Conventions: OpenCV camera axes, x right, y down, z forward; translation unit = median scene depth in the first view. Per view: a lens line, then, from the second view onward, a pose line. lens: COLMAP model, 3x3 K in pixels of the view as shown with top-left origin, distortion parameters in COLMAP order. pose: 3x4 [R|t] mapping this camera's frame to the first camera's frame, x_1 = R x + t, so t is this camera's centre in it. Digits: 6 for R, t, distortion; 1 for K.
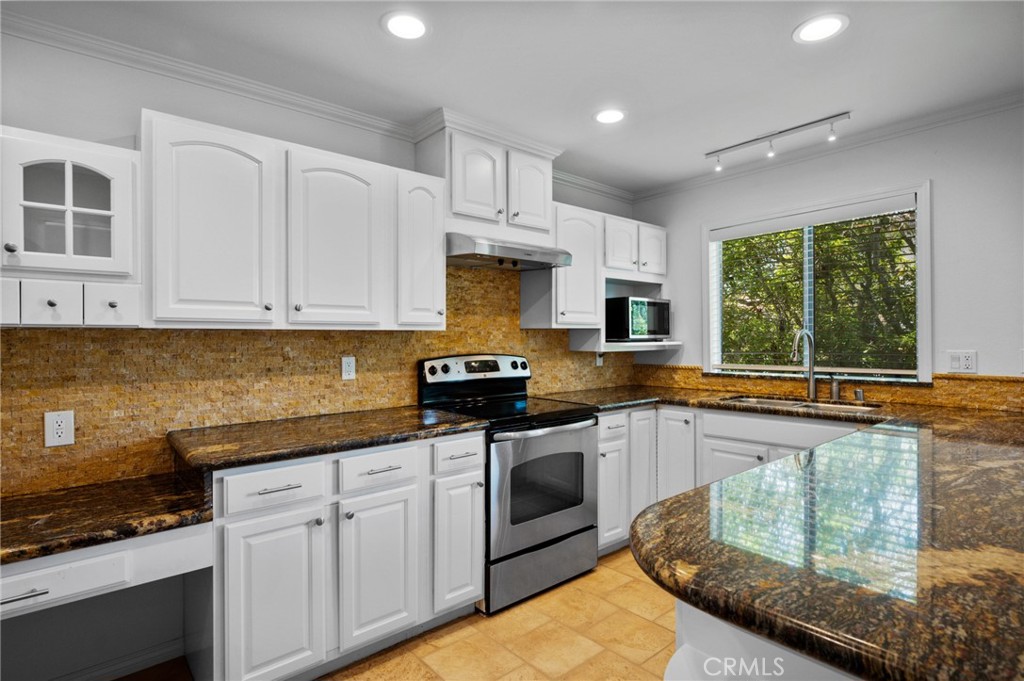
lens RADIAL K [[515.1, 0, 508.9], [0, 515.1, 341.6], [0, 0, 1]] dist [0.005764, -0.000013]
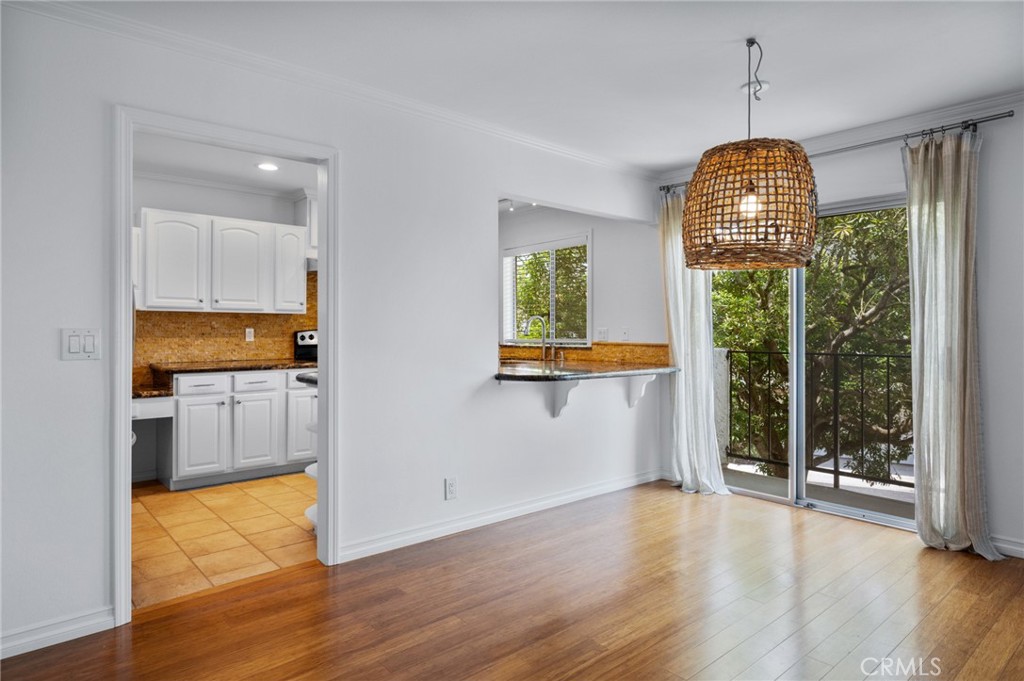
lens RADIAL K [[599.7, 0, 508.9], [0, 599.7, 331.0], [0, 0, 1]] dist [0.001886, -0.000300]
pose [[0.999952, 0.009794, 0.000429, 0.576404], [-0.009792, 0.999947, -0.003143, 0.037024], [-0.000460, 0.003138, 0.999995, -1.052555]]
